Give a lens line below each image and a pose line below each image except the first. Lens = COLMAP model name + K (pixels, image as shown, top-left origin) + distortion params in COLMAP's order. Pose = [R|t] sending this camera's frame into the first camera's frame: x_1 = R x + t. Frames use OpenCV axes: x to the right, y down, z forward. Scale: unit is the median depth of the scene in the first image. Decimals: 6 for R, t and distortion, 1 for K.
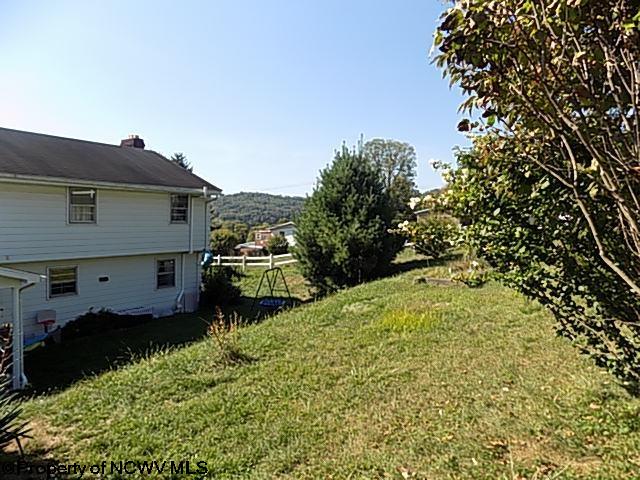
lens RADIAL K [[433.7, 0, 318.7], [0, 433.7, 240.0], [0, 0, 1]] dist [-0.064755, 0.072040]
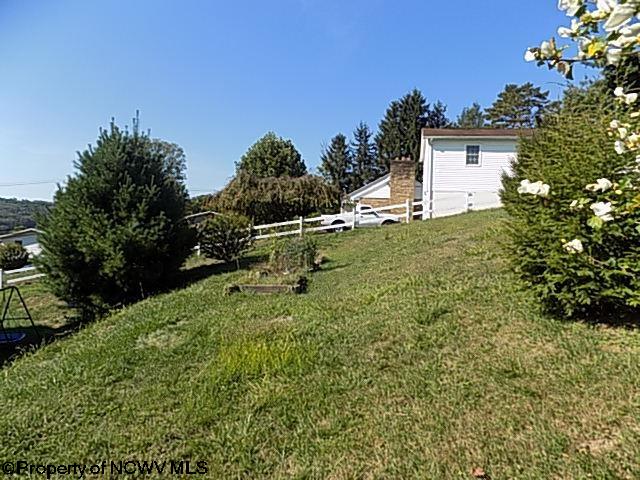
lens RADIAL K [[433.7, 0, 321.4], [0, 433.7, 234.6], [0, 0, 1]] dist [-0.064755, 0.072040]
pose [[0.861360, -0.019993, 0.507601, -0.013600], [0.033905, 0.999260, -0.018175, 0.009660], [-0.506862, 0.032865, 0.861400, 0.157020]]
